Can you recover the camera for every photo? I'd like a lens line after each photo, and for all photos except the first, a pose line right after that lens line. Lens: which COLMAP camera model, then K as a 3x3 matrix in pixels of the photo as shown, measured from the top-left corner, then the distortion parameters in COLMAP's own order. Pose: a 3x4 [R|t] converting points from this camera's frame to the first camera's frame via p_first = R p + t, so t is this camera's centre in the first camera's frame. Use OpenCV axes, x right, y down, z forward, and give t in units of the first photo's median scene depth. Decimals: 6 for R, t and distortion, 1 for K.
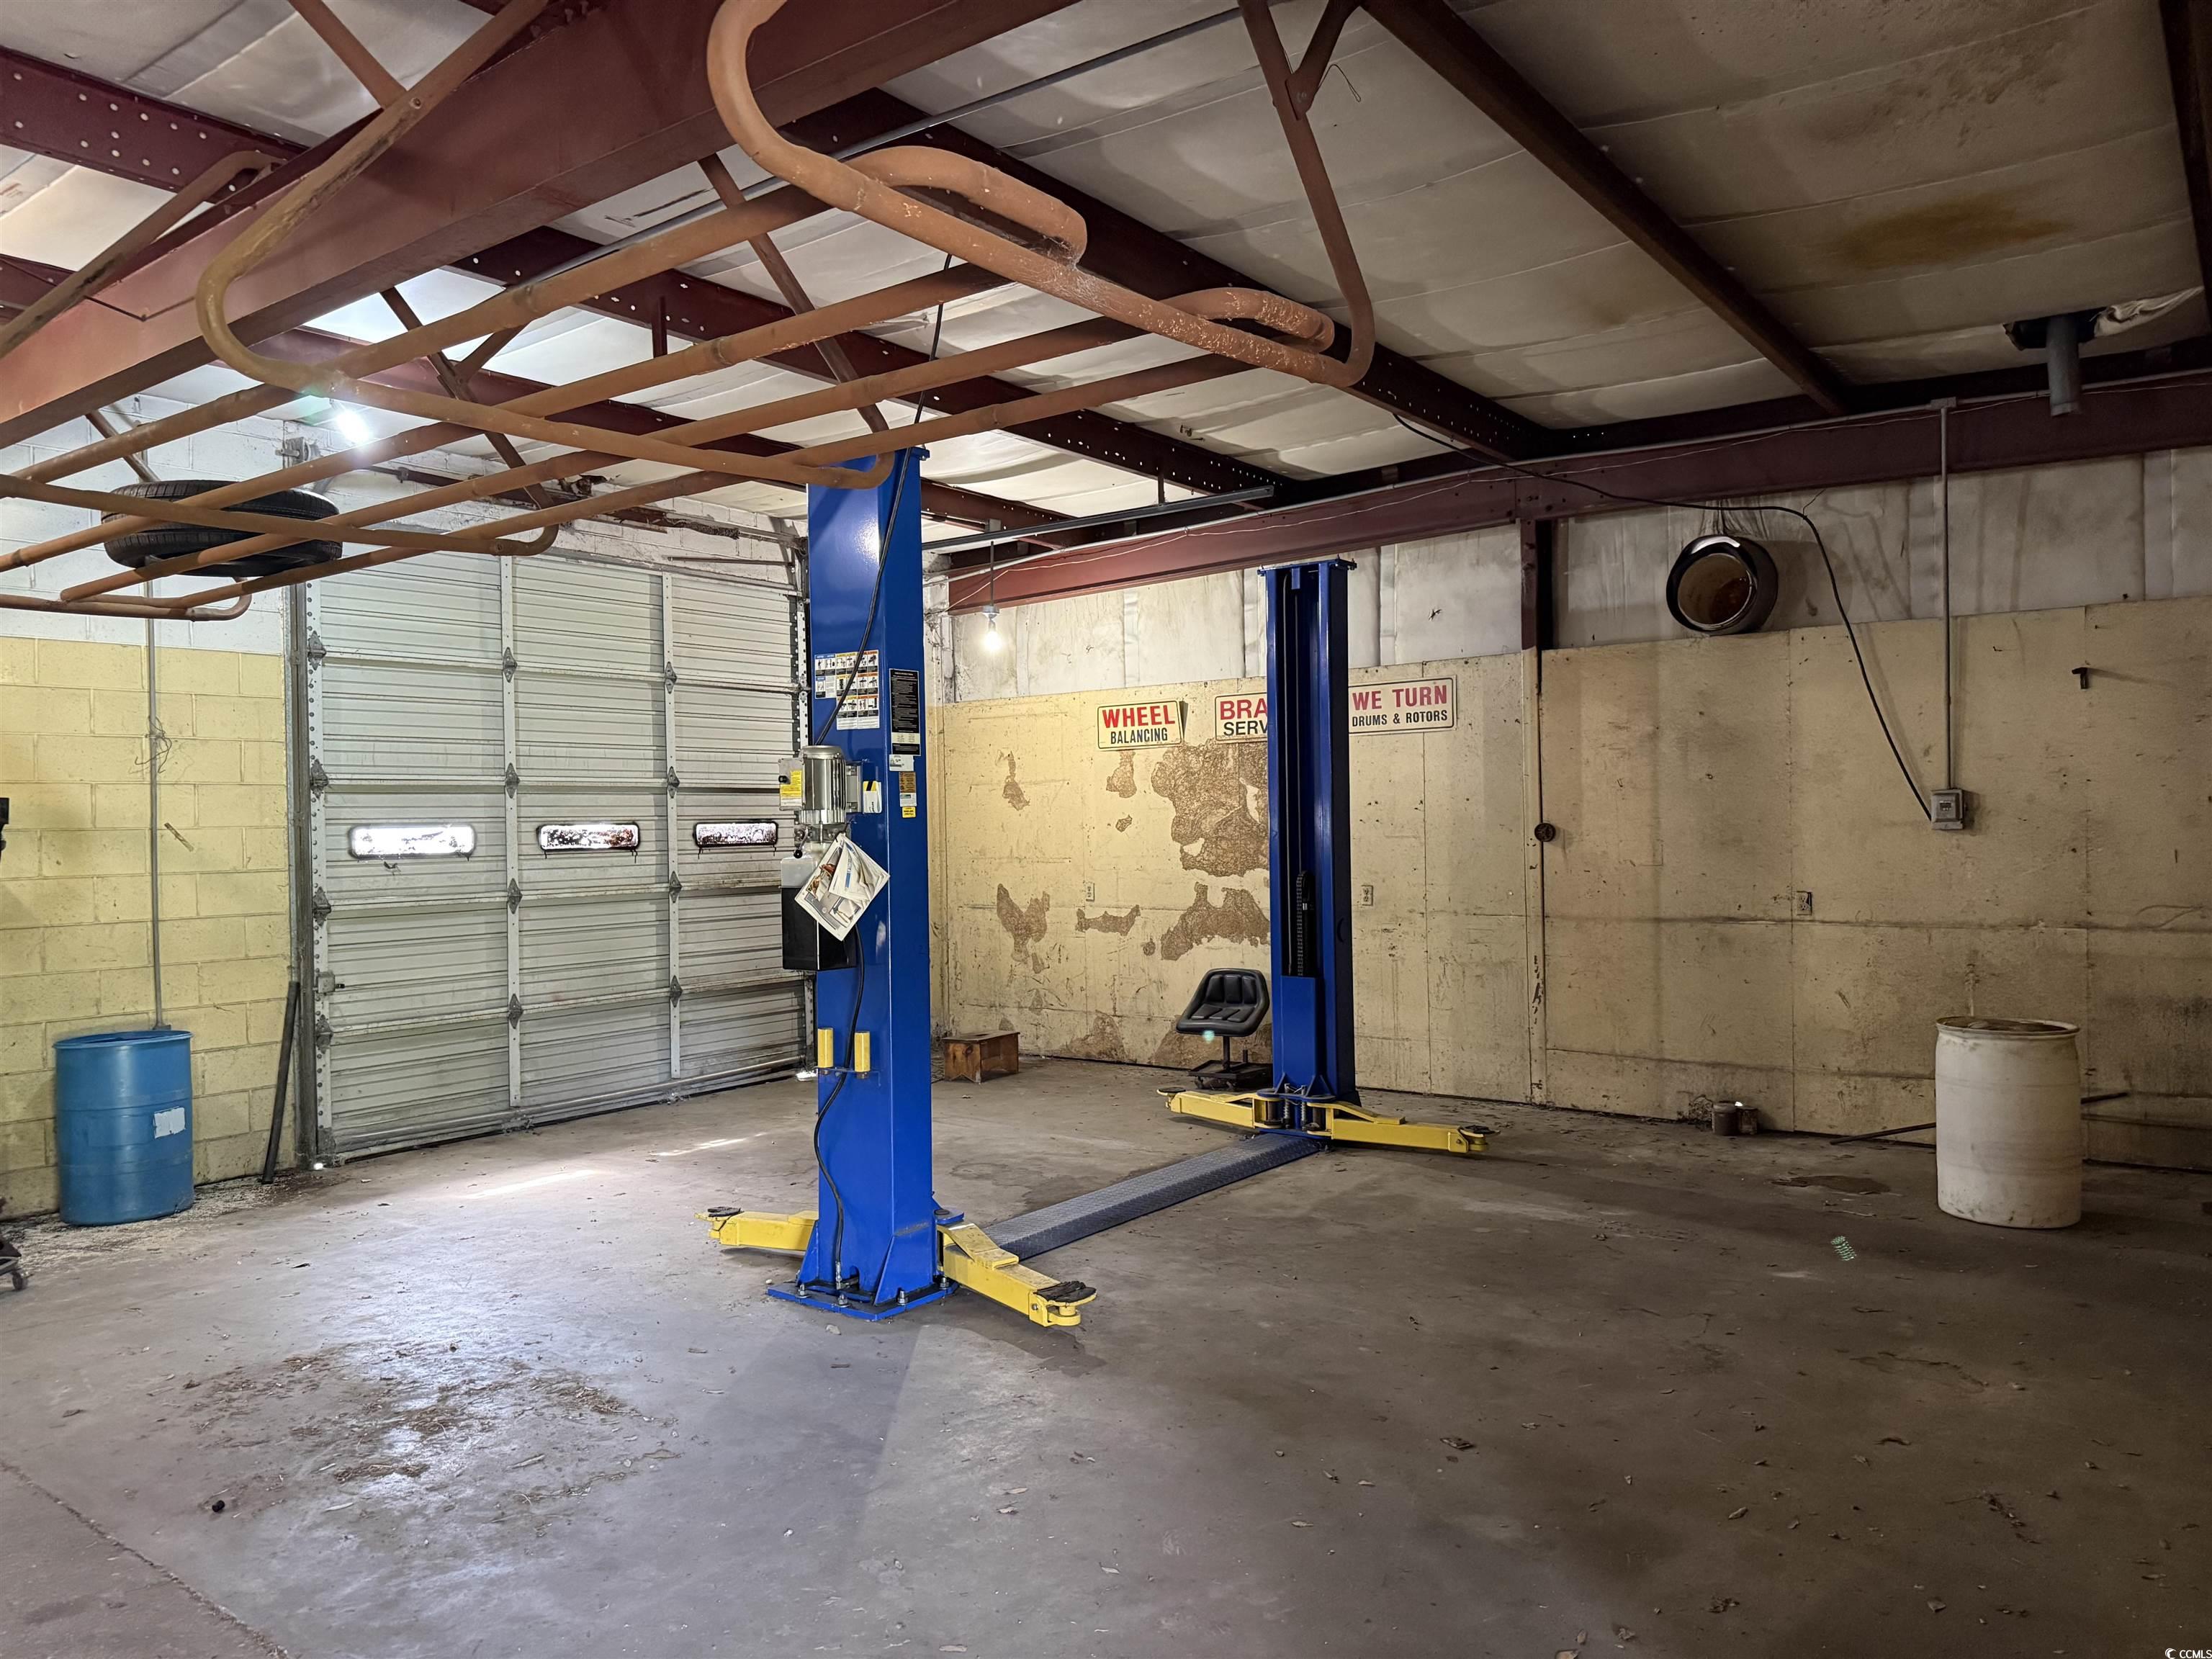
lens RADIAL K [[1542.5, 0, 1098.3], [0, 1542.5, 841.3], [0, 0, 1]] dist [0.060304, -0.073992]
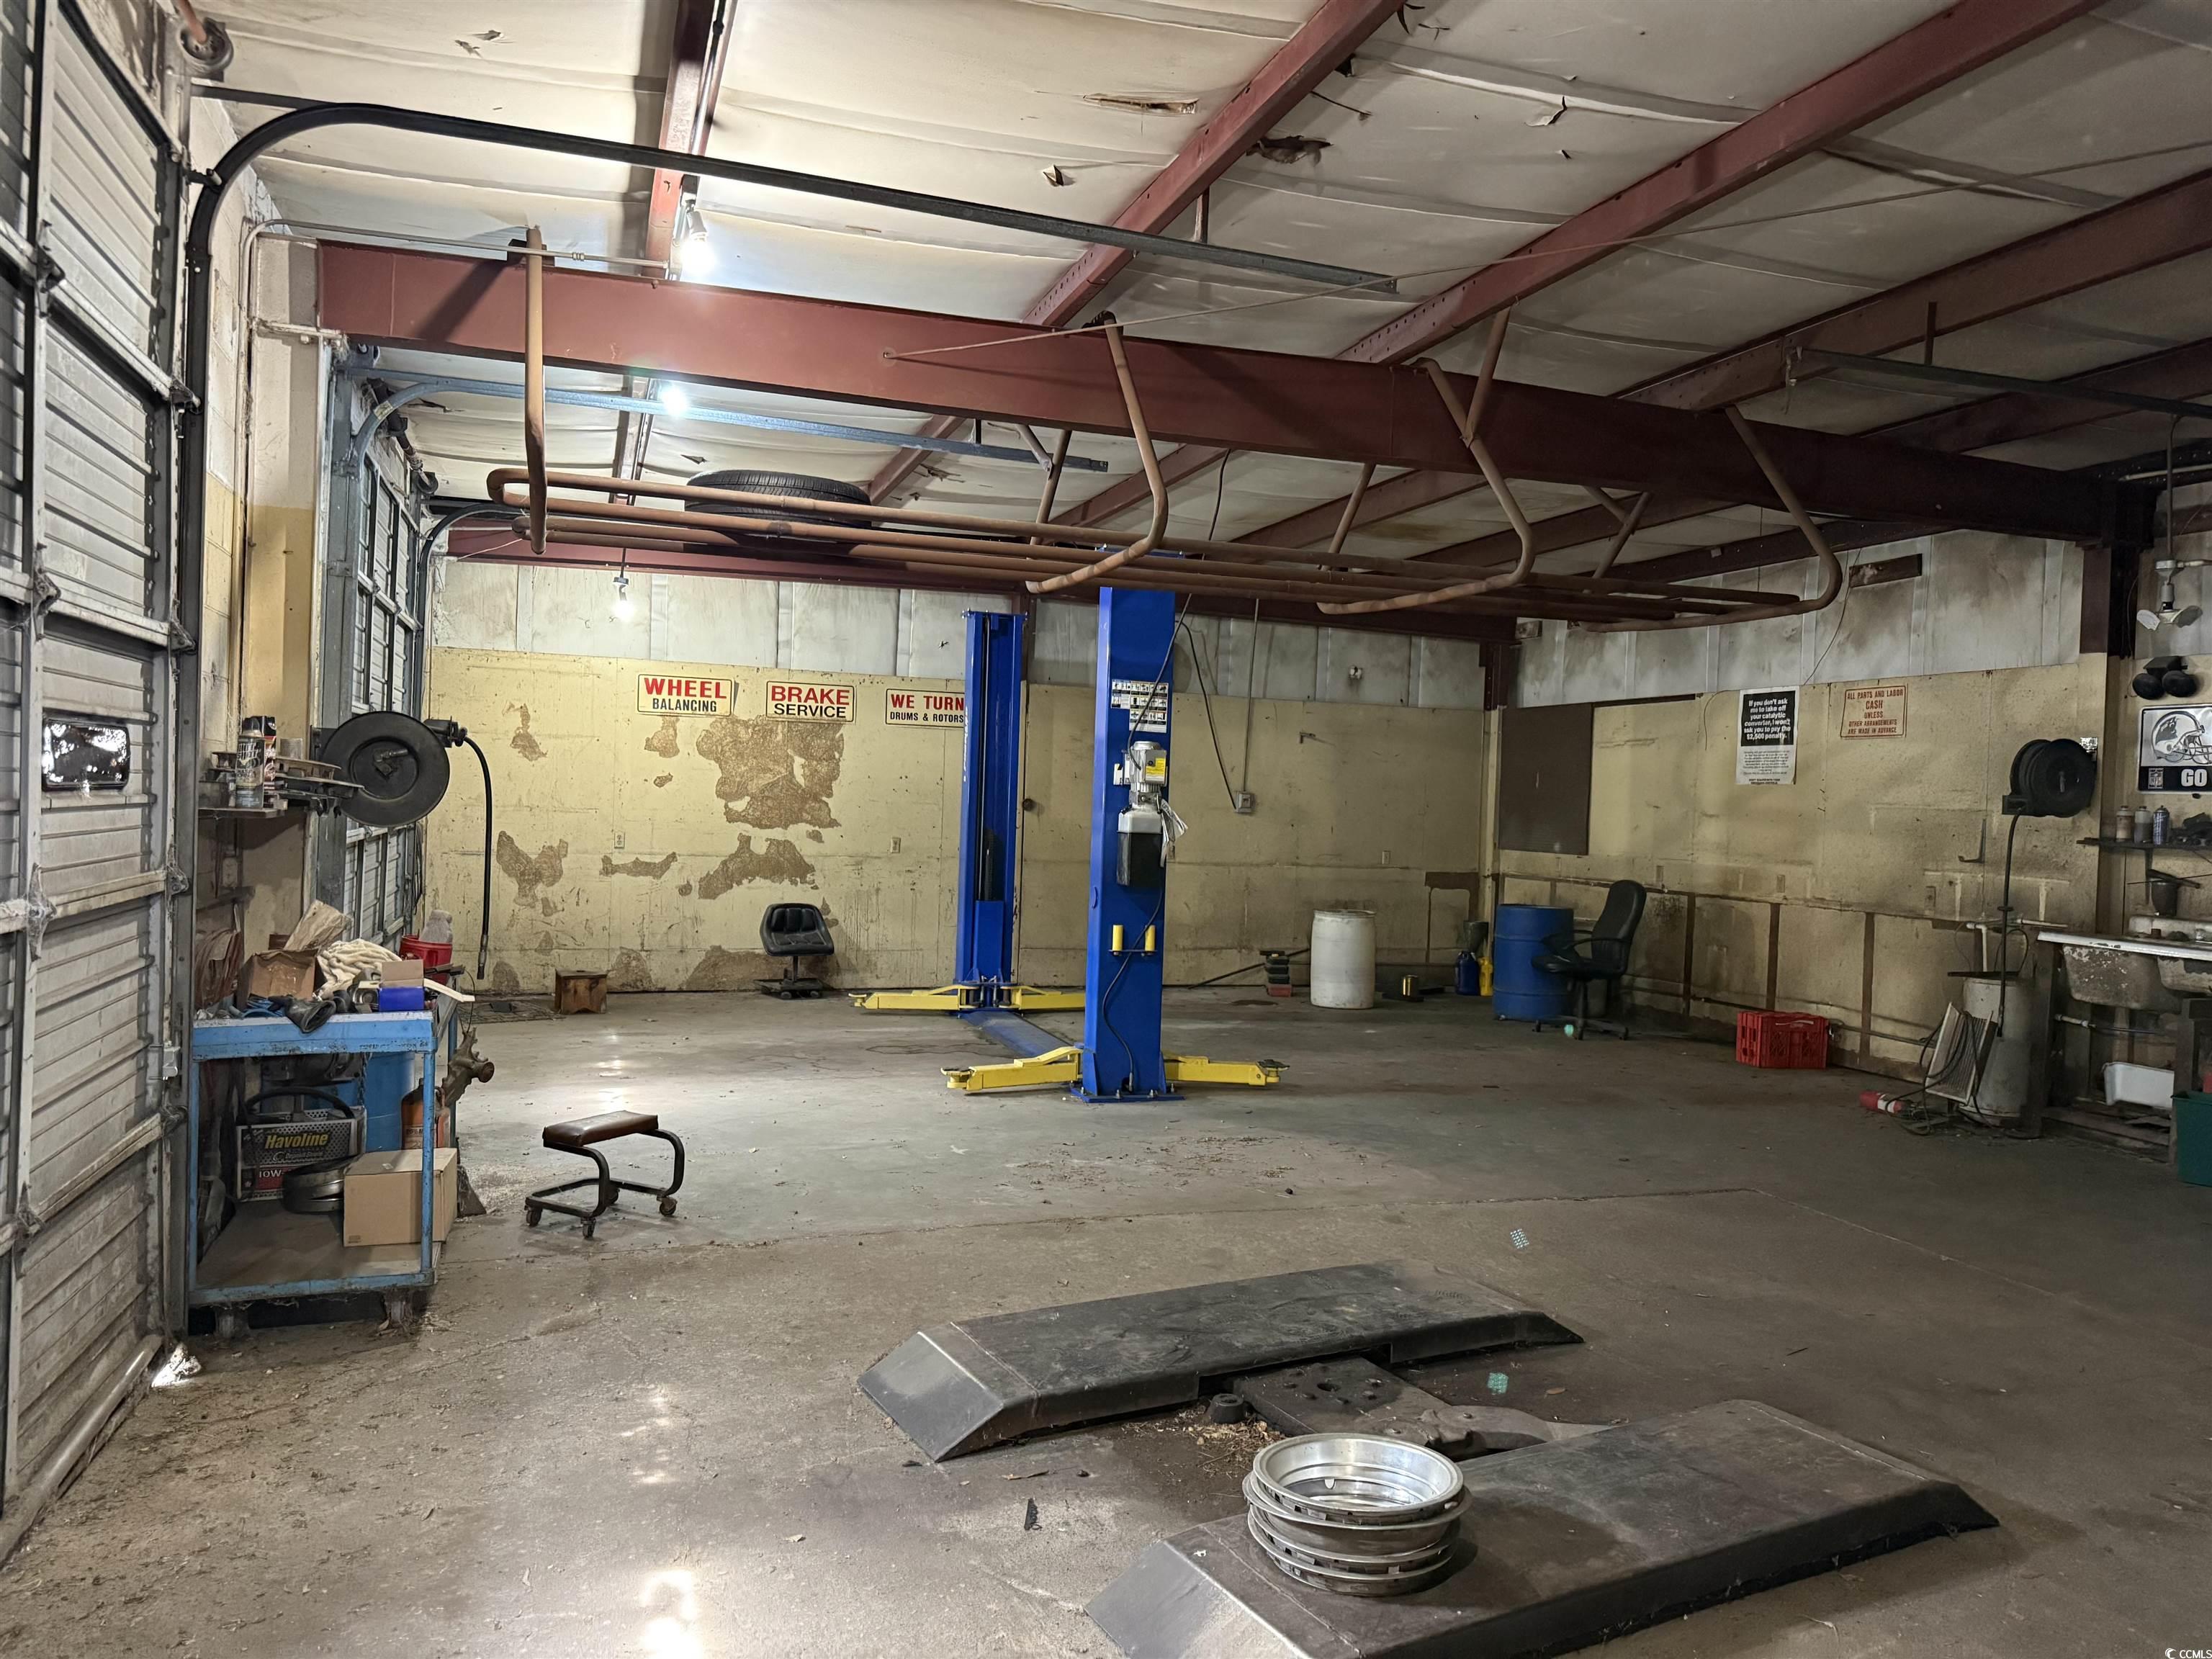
lens RADIAL K [[1542.5, 0, 1171.0], [0, 1542.5, 816.1], [0, 0, 1]] dist [0.060304, -0.073992]
pose [[0.518118, 0.029173, 0.854811, -0.791084], [-0.034631, 0.999314, -0.013114, 0.017426], [-0.854608, -0.022809, 0.518773, 0.090786]]
